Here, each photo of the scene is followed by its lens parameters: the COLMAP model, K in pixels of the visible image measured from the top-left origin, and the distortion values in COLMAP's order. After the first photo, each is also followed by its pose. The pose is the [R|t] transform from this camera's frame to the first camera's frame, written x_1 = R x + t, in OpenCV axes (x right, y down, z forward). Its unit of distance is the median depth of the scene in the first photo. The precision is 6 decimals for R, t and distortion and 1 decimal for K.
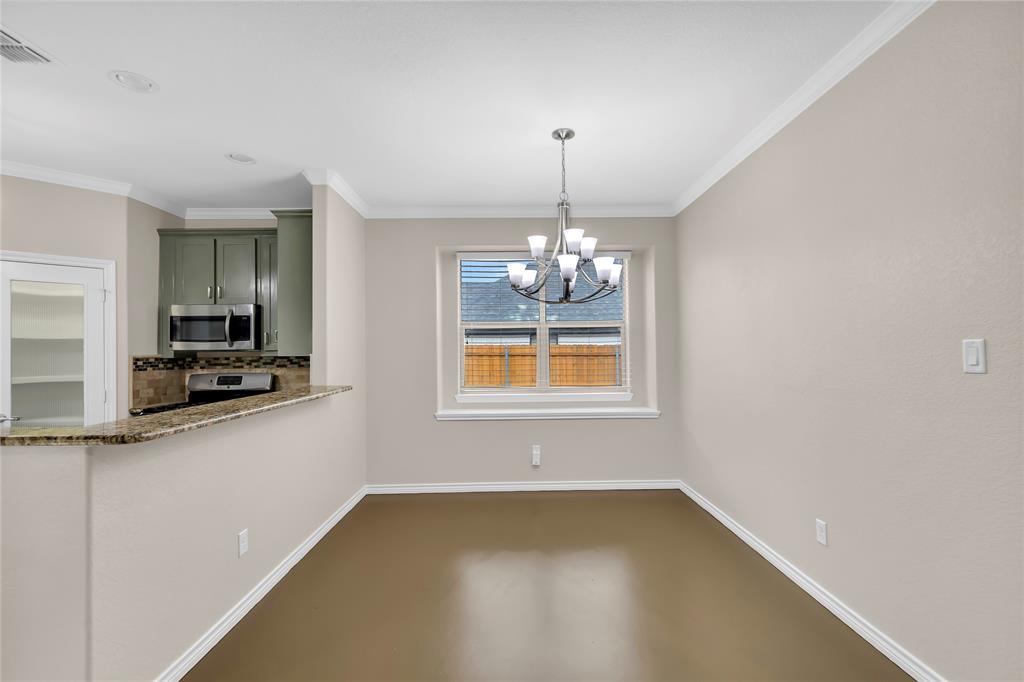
lens RADIAL K [[458.7, 0, 515.8], [0, 458.7, 343.2], [0, 0, 1]] dist [0.001679, 0.000354]
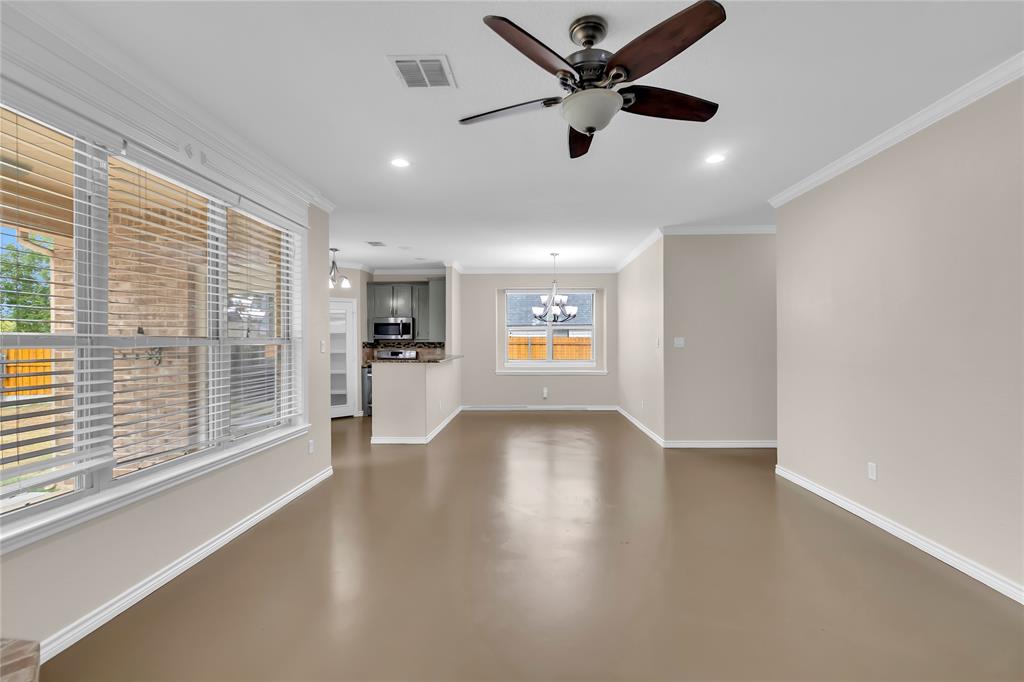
lens RADIAL K [[458.7, 0, 515.8], [0, 458.7, 343.2], [0, 0, 1]] dist [0.001679, 0.000354]
pose [[0.998858, 0.008743, -0.046963, 0.008909], [-0.007789, 0.999760, 0.020462, -0.013463], [0.047130, -0.020073, 0.998687, -1.085667]]
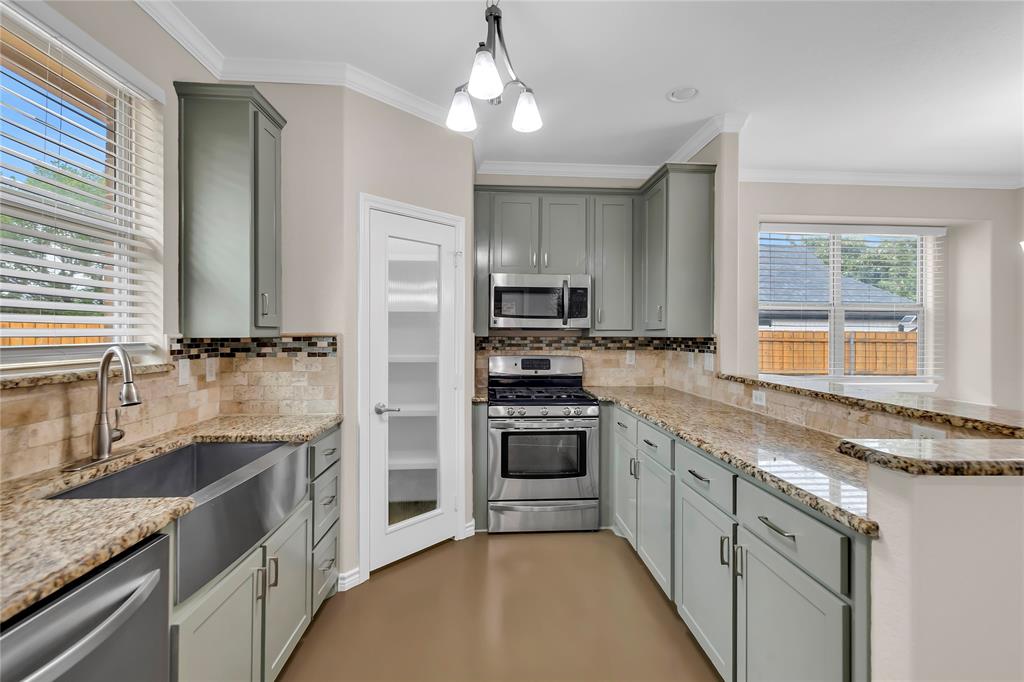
lens RADIAL K [[457.4, 0, 514.4], [0, 457.4, 328.6], [0, 0, 1]] dist [-0.000161, 0.000144]
pose [[0.998741, 0.017949, 0.046839, -0.740497], [-0.017997, 0.999838, 0.000608, 0.016434], [-0.046821, -0.001450, 0.998902, 0.158301]]
